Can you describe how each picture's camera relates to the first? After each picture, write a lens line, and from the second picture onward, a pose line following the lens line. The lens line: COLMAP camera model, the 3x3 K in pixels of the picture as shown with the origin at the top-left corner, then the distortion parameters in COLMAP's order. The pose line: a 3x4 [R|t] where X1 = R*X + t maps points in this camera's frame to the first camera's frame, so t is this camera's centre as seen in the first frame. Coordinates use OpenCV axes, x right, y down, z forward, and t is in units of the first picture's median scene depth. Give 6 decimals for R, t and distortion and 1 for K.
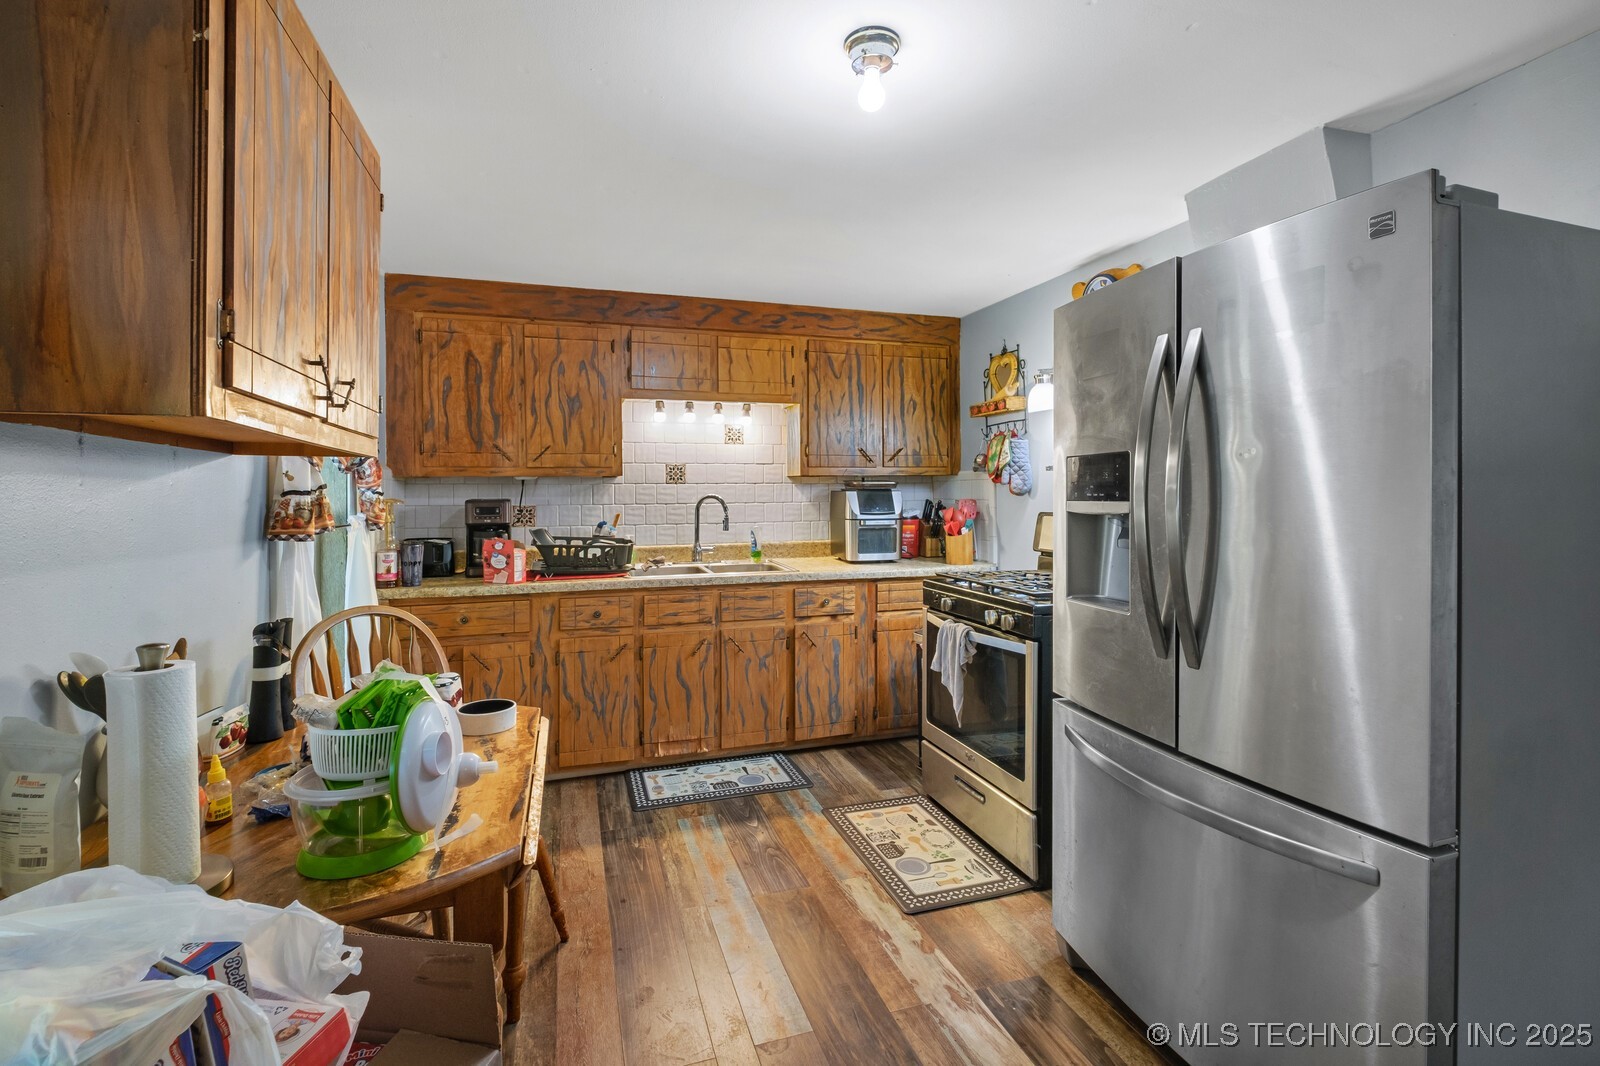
lens RADIAL K [[731.1, 0, 813.4], [0, 731.1, 499.2], [0, 0, 1]] dist [0.000228, 0.000012]
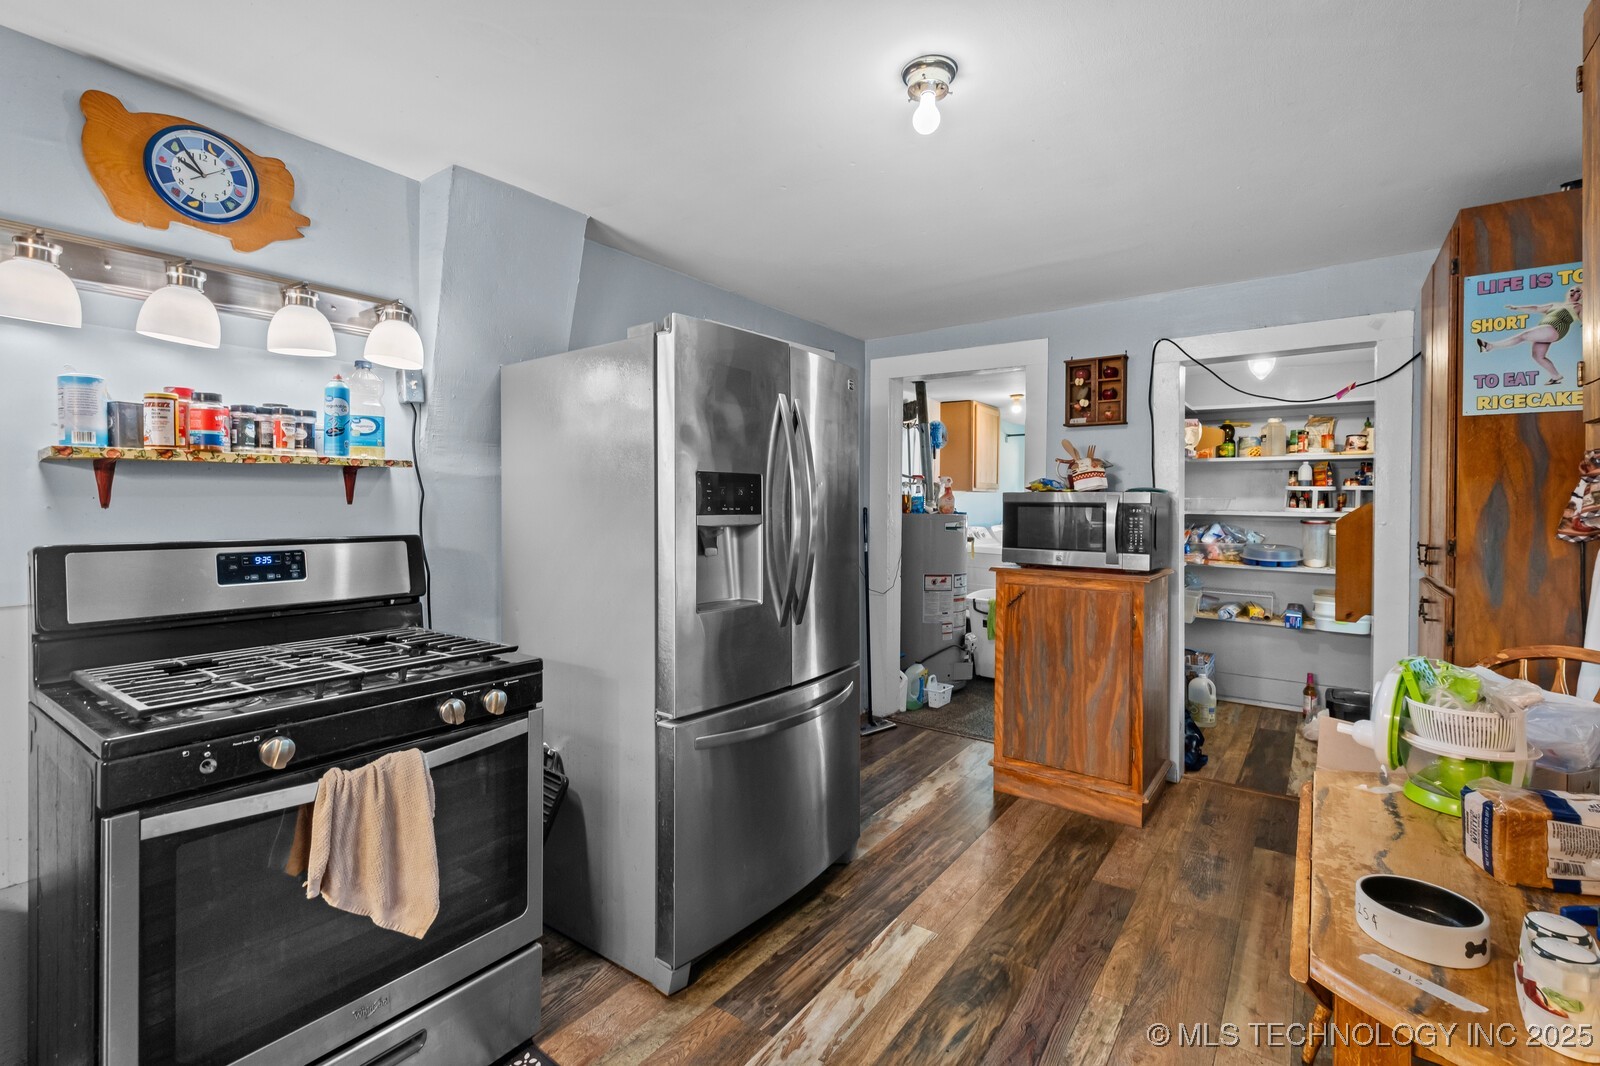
lens RADIAL K [[715.4, 0, 800.9], [0, 715.4, 516.5], [0, 0, 1]] dist [0.002233, -0.001122]
pose [[-0.585951, -0.004018, 0.810337, -0.575831], [0.003094, 0.999969, 0.007196, -0.002437], [-0.810341, 0.006724, -0.585920, 1.596291]]
